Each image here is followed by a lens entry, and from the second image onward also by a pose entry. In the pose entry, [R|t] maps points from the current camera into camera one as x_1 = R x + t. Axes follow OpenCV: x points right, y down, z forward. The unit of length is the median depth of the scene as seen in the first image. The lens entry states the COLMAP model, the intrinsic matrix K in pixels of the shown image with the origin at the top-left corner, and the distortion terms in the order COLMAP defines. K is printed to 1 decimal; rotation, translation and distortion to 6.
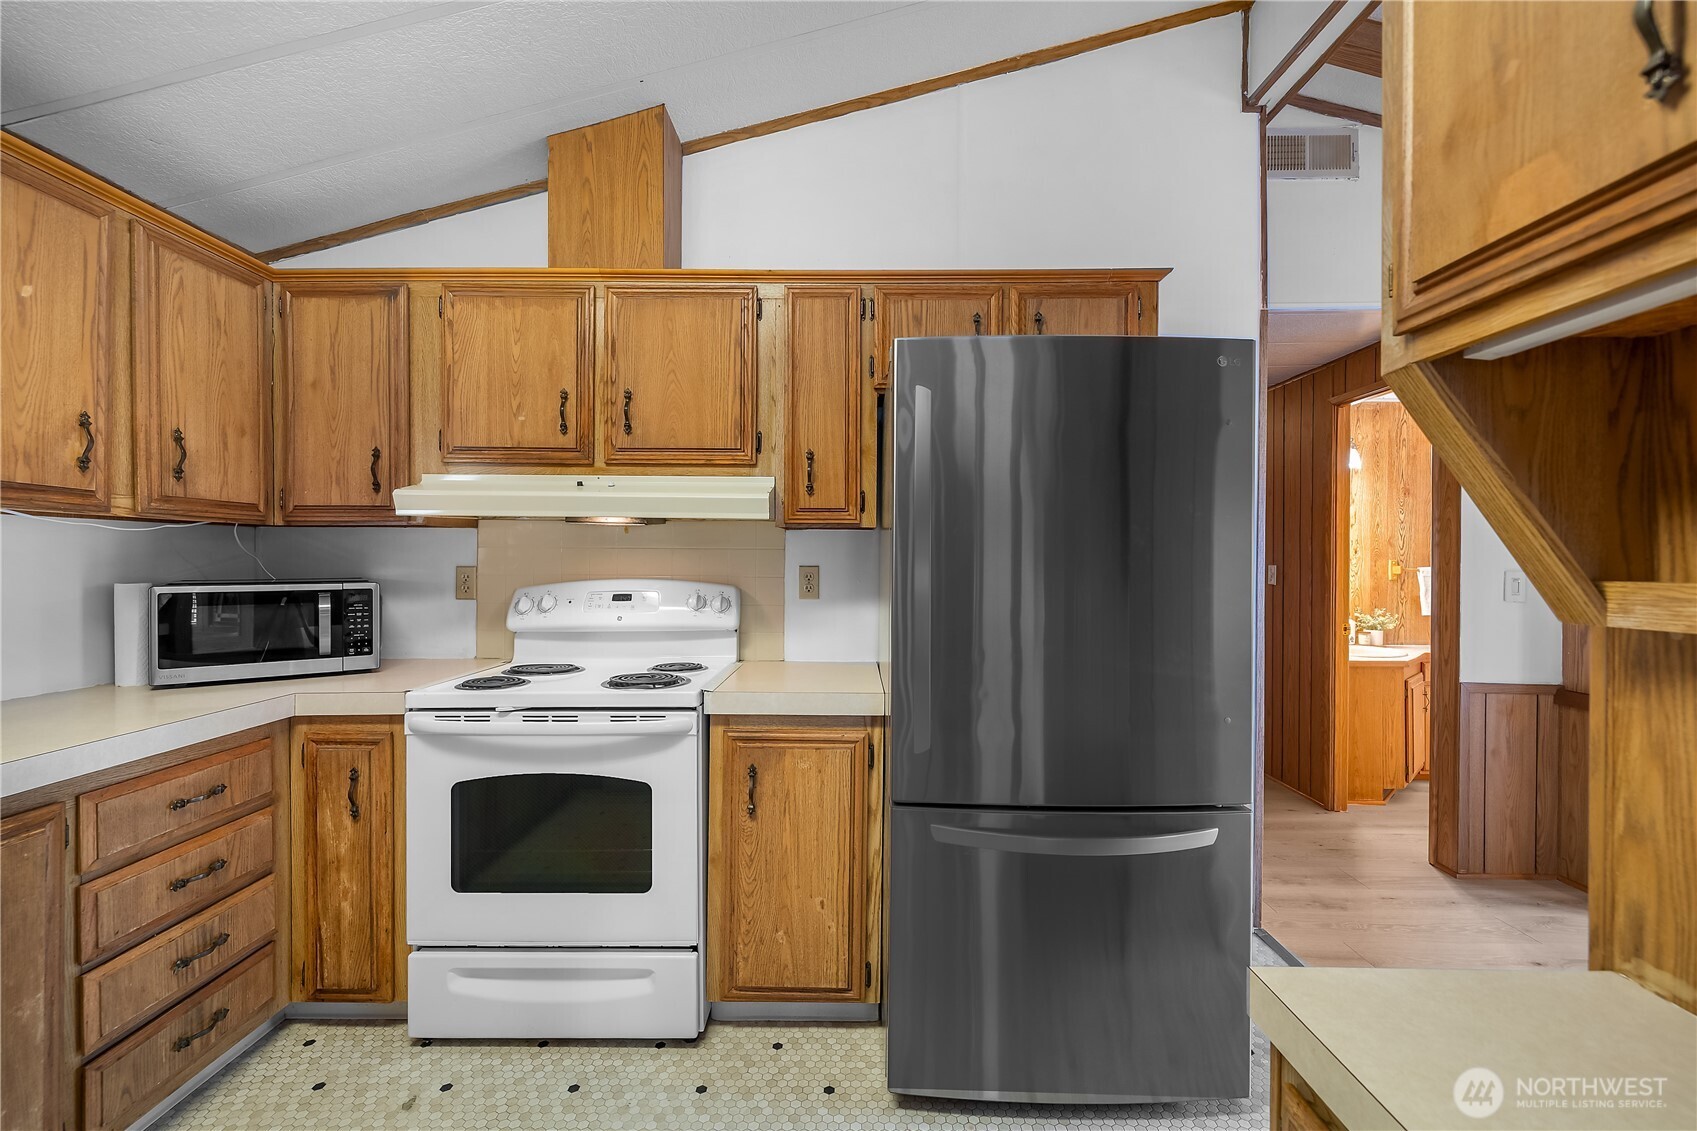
lens RADIAL K [[708.0, 0, 863.3], [0, 708.0, 564.0], [0, 0, 1]] dist [-0.000134, 0.000106]
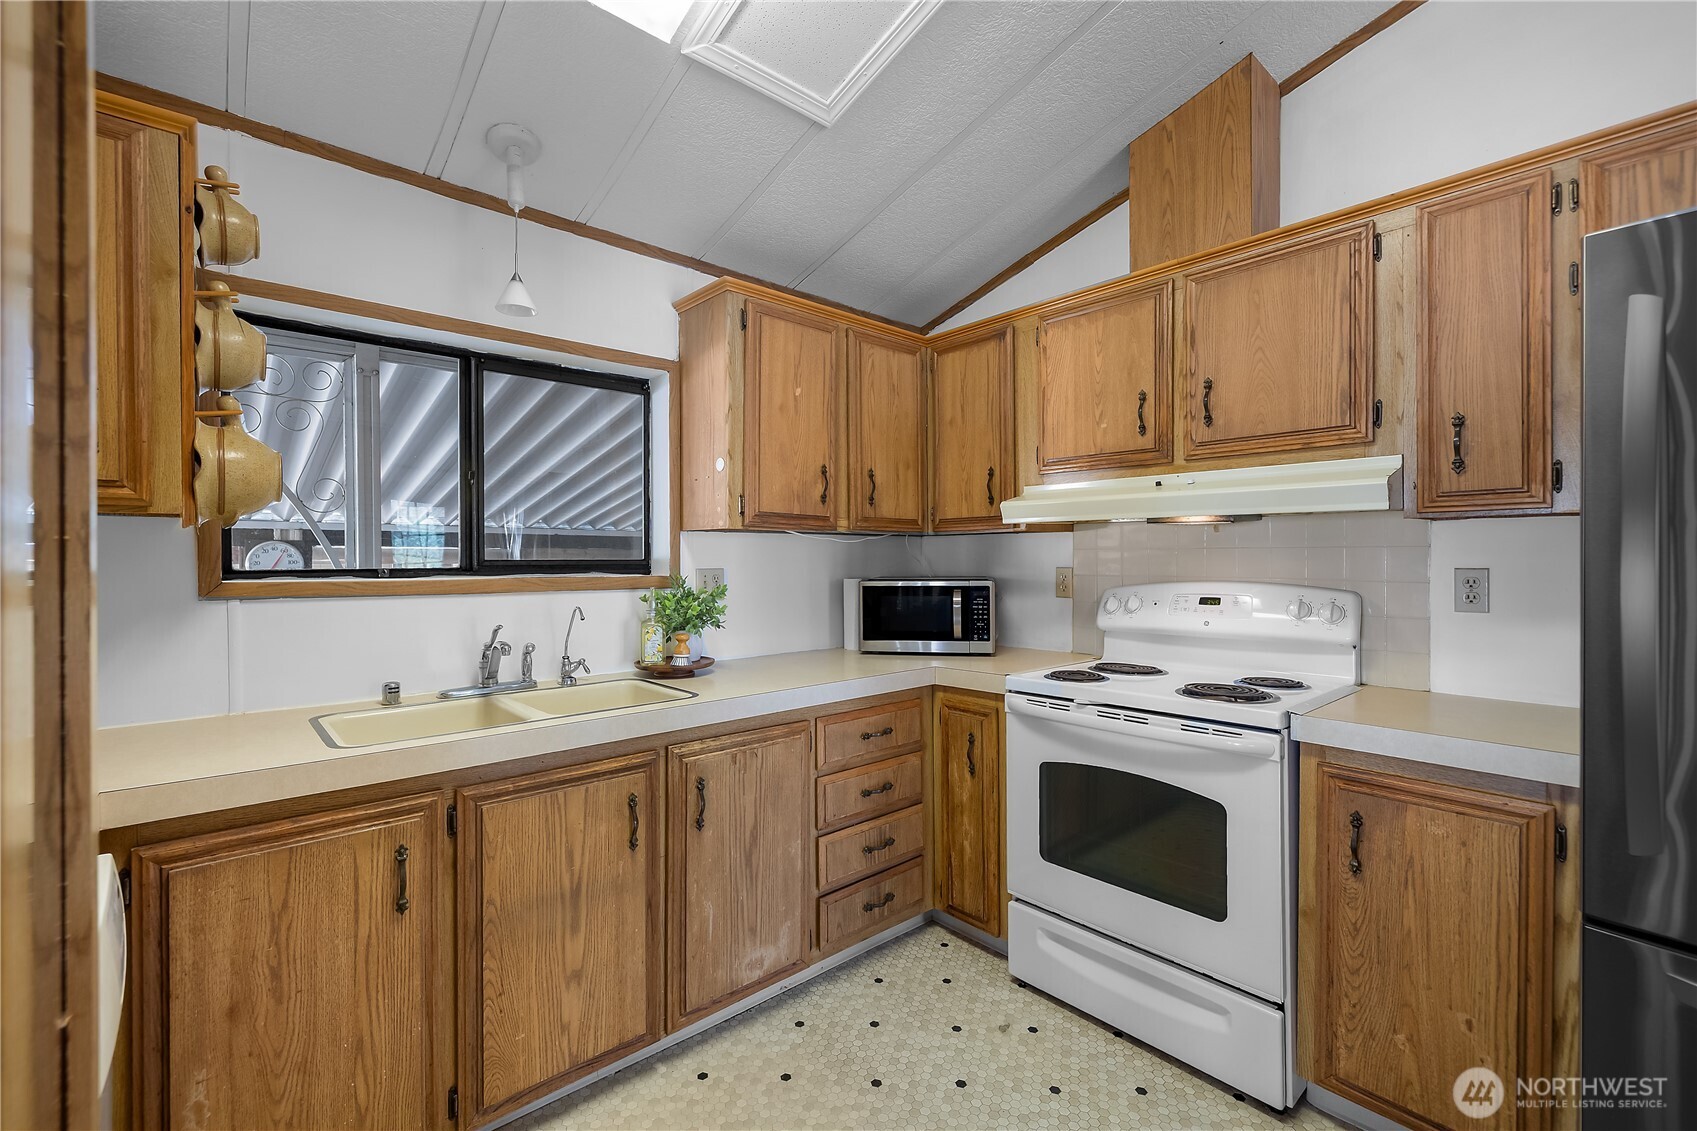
lens RADIAL K [[733.5, 0, 853.6], [0, 733.5, 561.4], [0, 0, 1]] dist [-0.000050, 0.000197]
pose [[0.667490, -0.003346, -0.744611, 0.082838], [0.001068, 0.999993, -0.003536, -0.002662], [0.744618, 0.001565, 0.667489, 0.005774]]
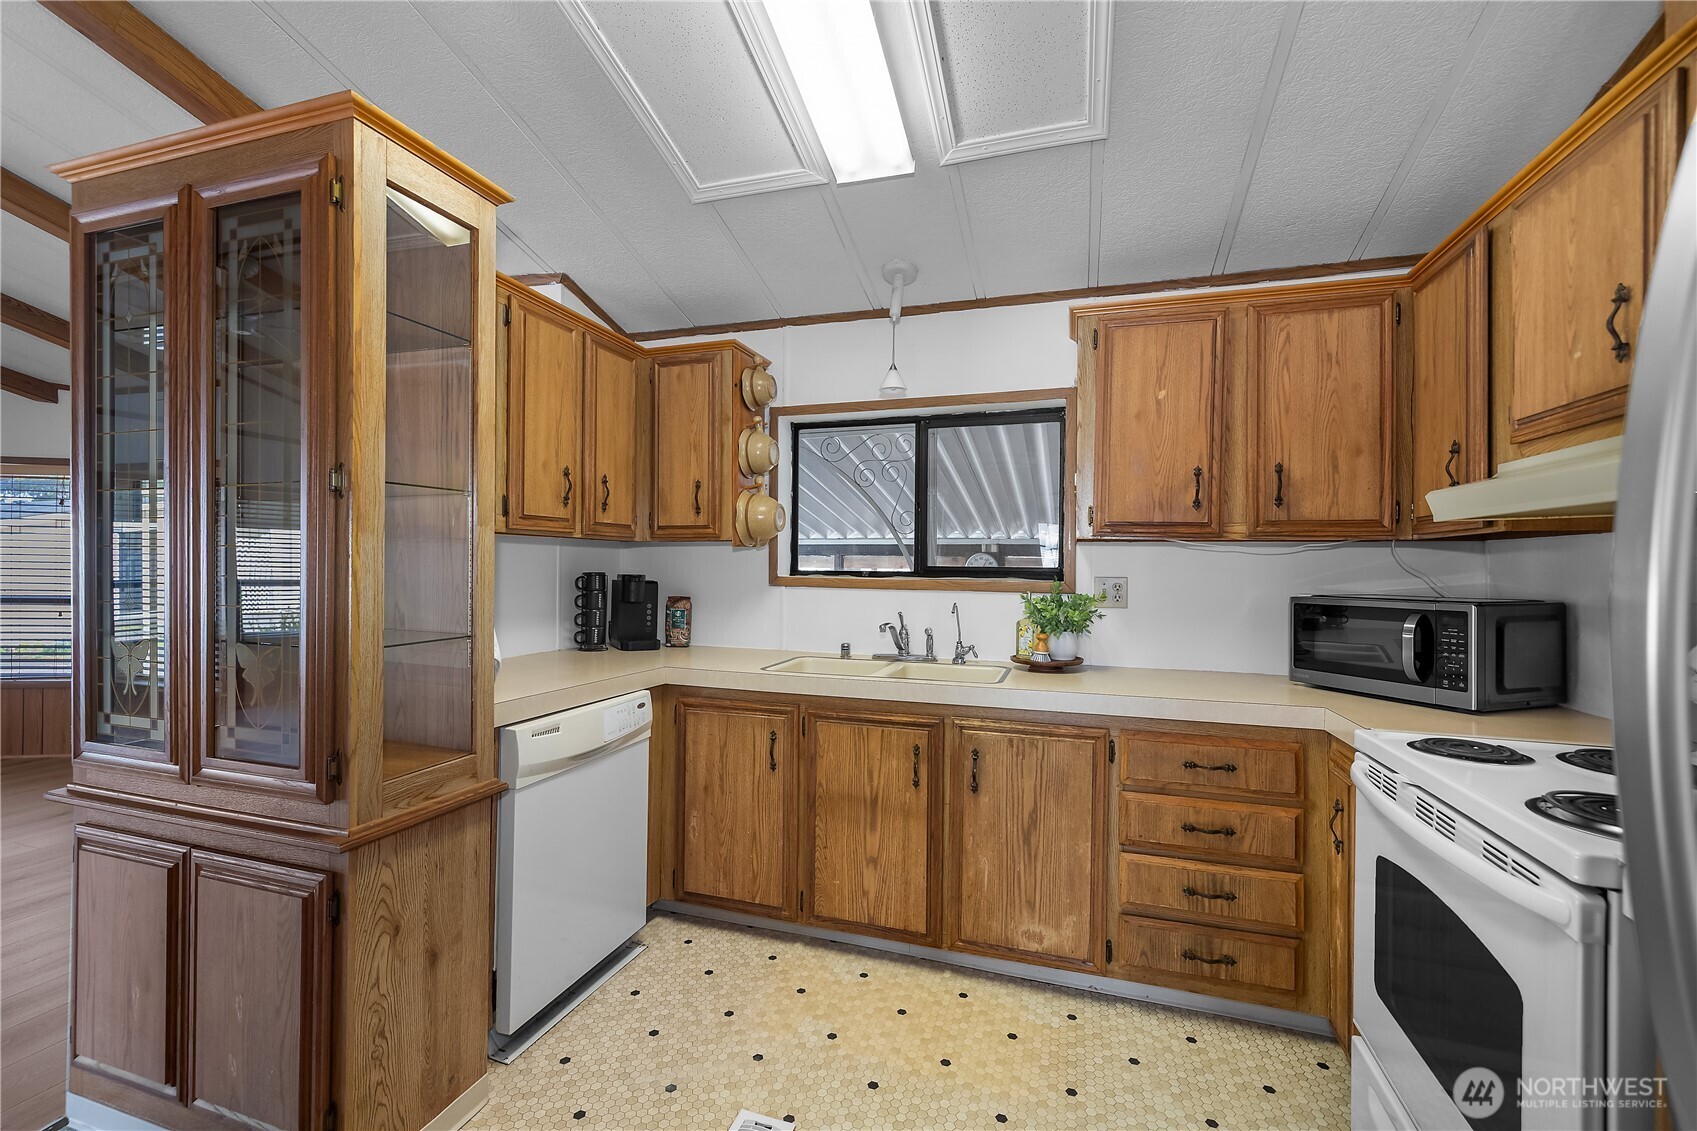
lens RADIAL K [[718.2, 0, 848.5], [0, 718.2, 565.5], [0, 0, 1]] dist [-0.000036, 0.000066]
pose [[-0.306569, -0.007670, -0.951817, 0.362509], [-0.018277, 0.999831, -0.002170, -0.004474], [0.951673, 0.016731, -0.306657, 0.641424]]
